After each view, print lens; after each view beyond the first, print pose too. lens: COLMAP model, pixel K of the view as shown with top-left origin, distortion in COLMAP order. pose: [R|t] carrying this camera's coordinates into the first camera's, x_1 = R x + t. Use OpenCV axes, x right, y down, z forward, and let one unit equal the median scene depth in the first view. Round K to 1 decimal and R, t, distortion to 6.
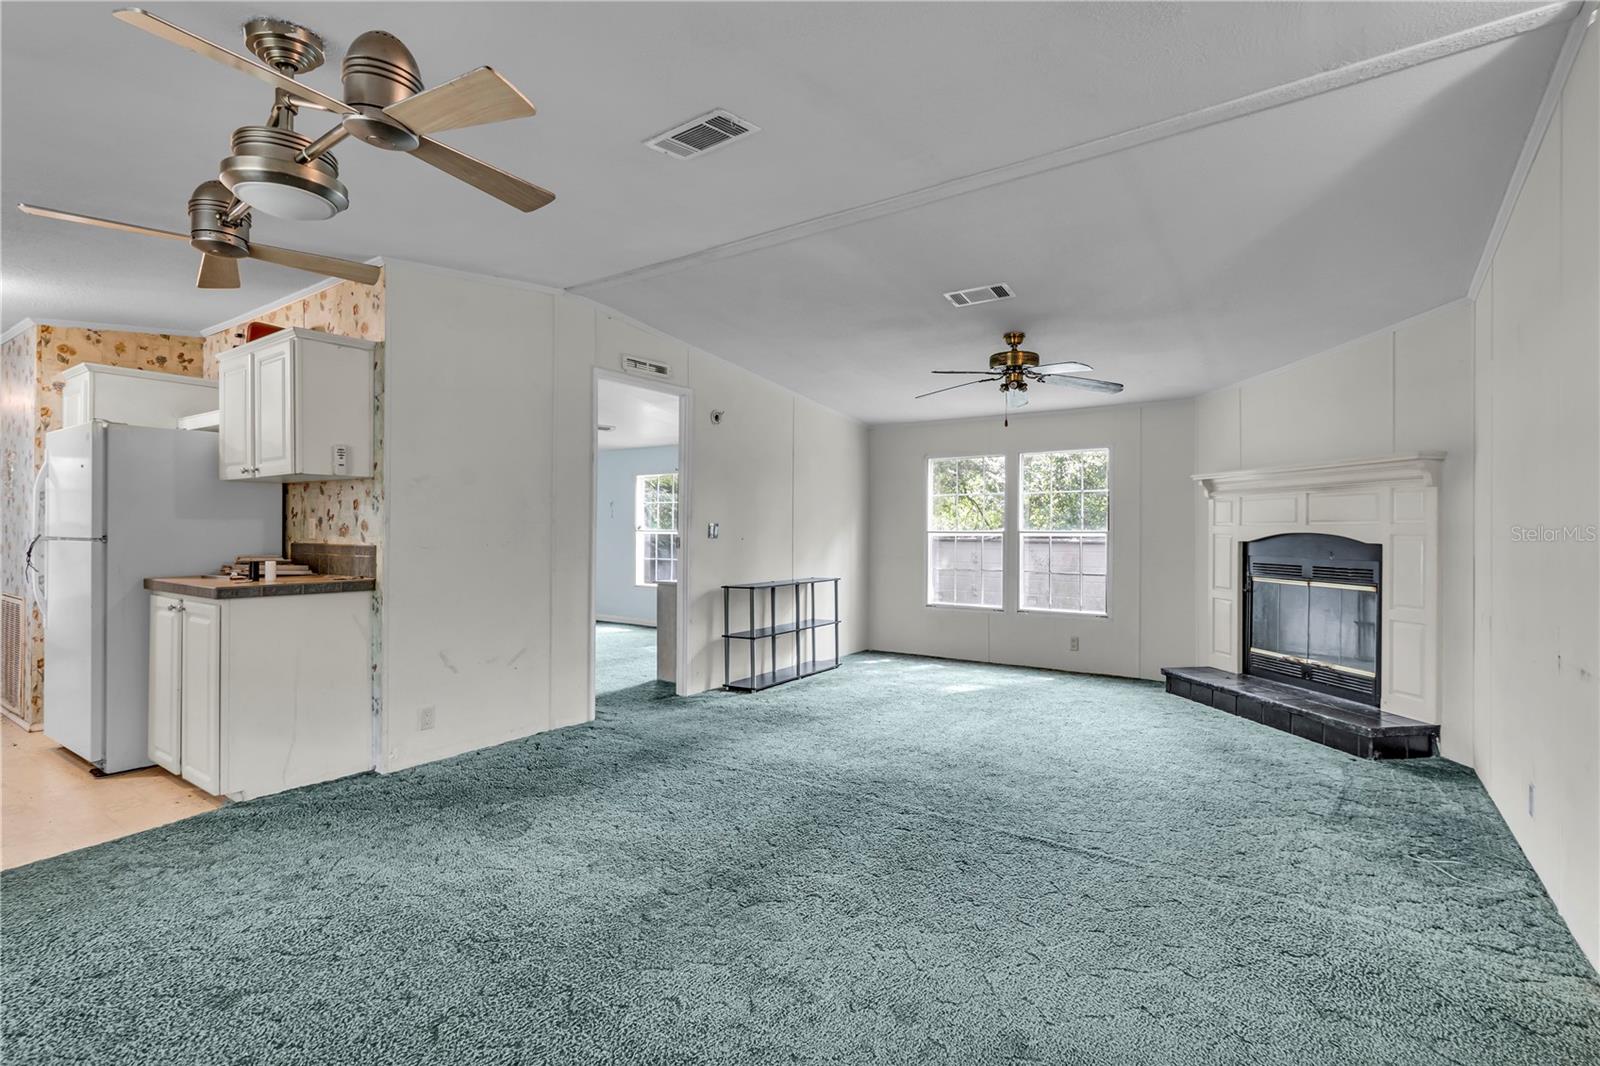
lens RADIAL K [[750.6, 0, 817.1], [0, 750.6, 529.0], [0, 0, 1]] dist [0.008457, -0.000688]
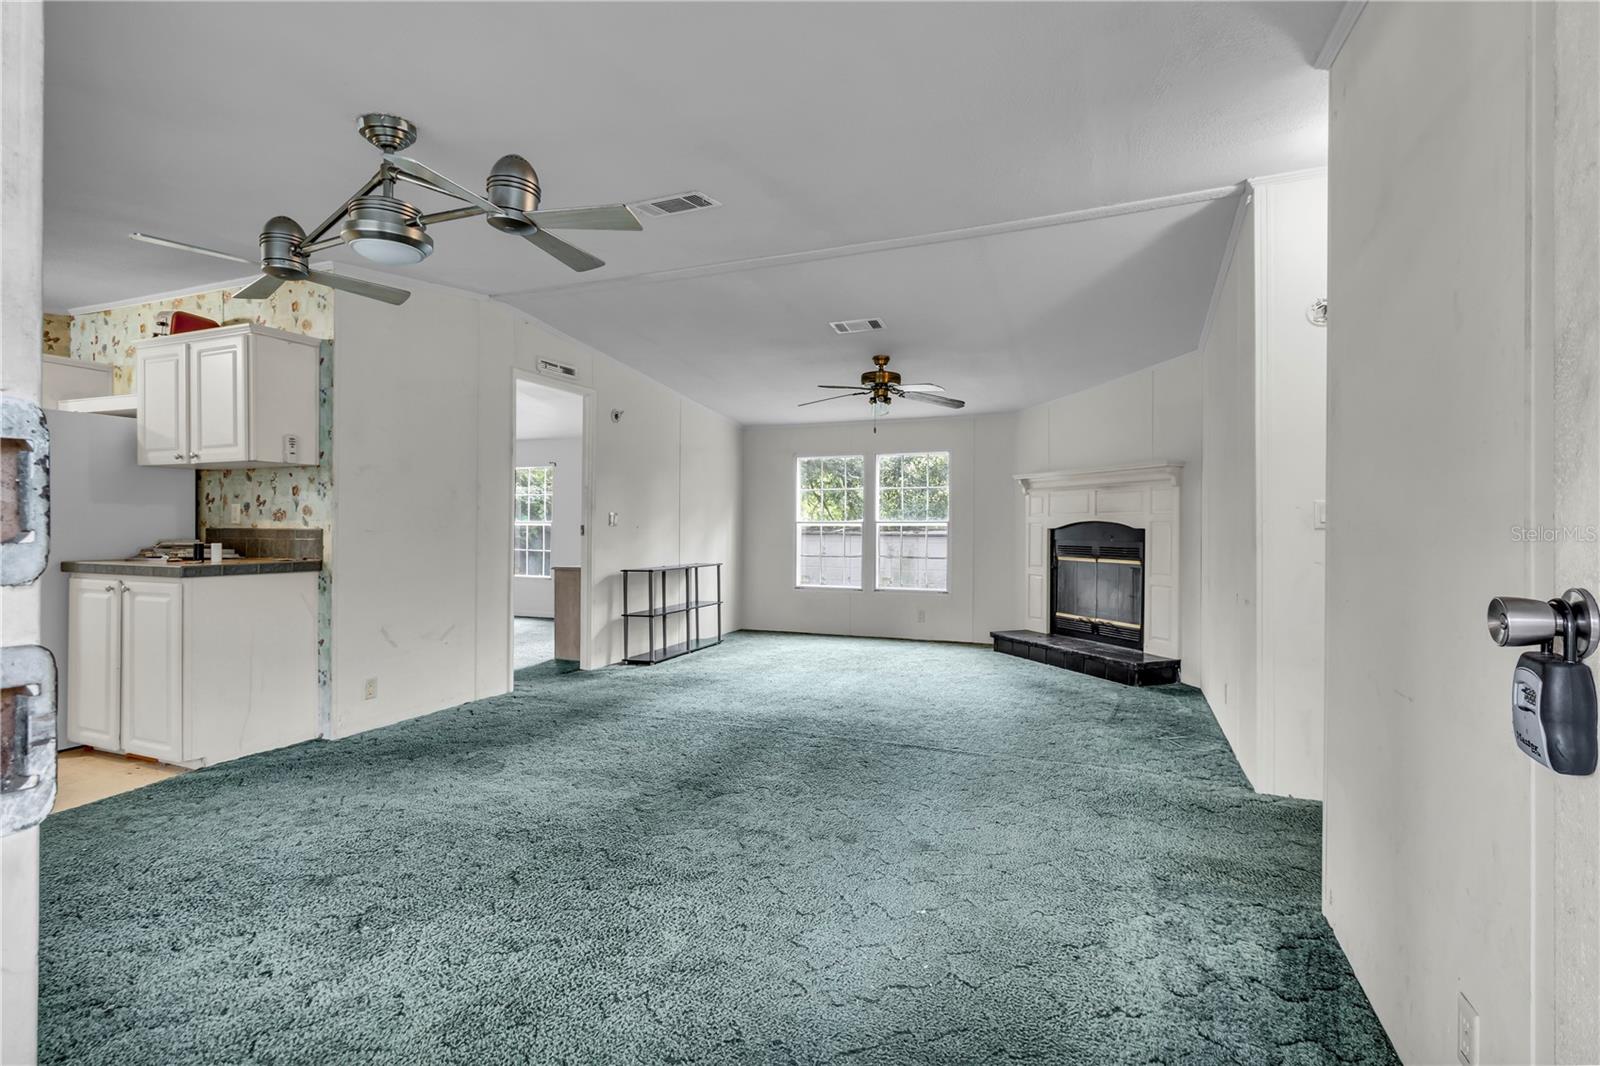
lens RADIAL K [[750.6, 0, 824.6], [0, 750.6, 528.9], [0, 0, 1]] dist [0.008457, -0.000688]
pose [[0.973929, -0.001011, 0.226852, -0.122211], [0.000025, 0.999991, 0.004352, 0.016059], [-0.226854, -0.004233, 0.973920, -0.194222]]
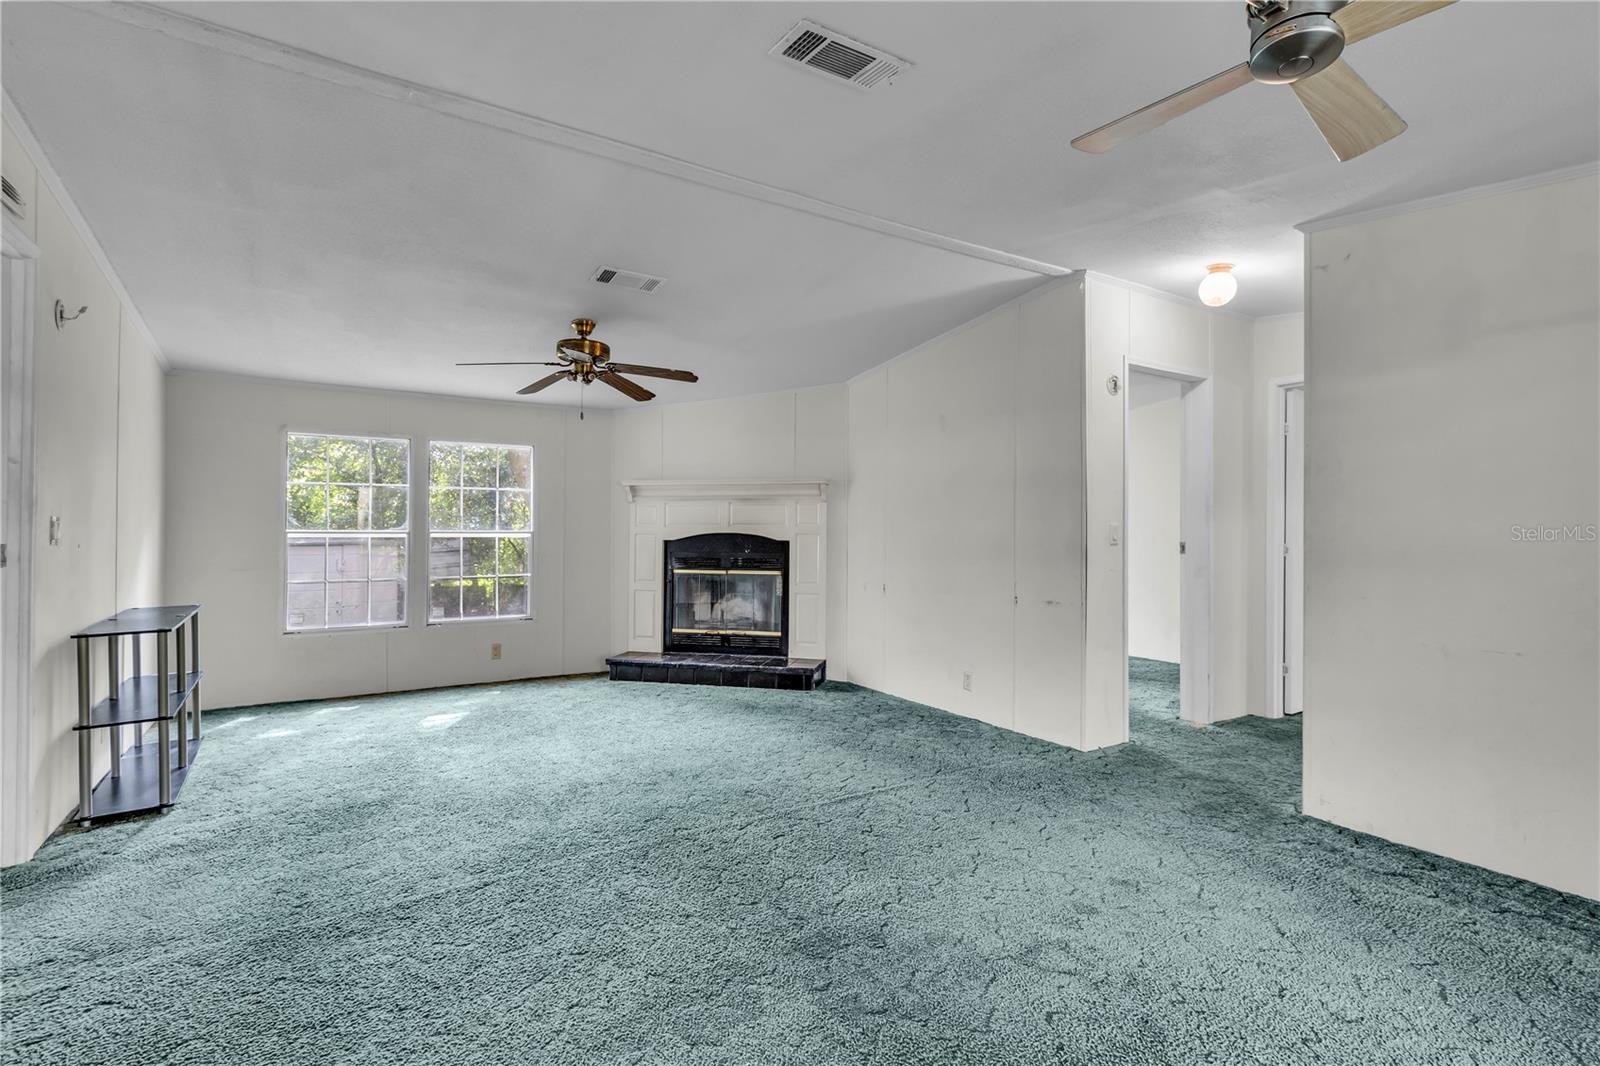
lens RADIAL K [[750.6, 0, 821.3], [0, 750.6, 535.6], [0, 0, 1]] dist [0.008457, -0.000688]
pose [[0.397080, -0.002067, 0.917782, -0.585671], [-0.004938, 0.999978, 0.004388, 0.004202], [-0.917771, -0.006275, 0.397061, 0.422150]]
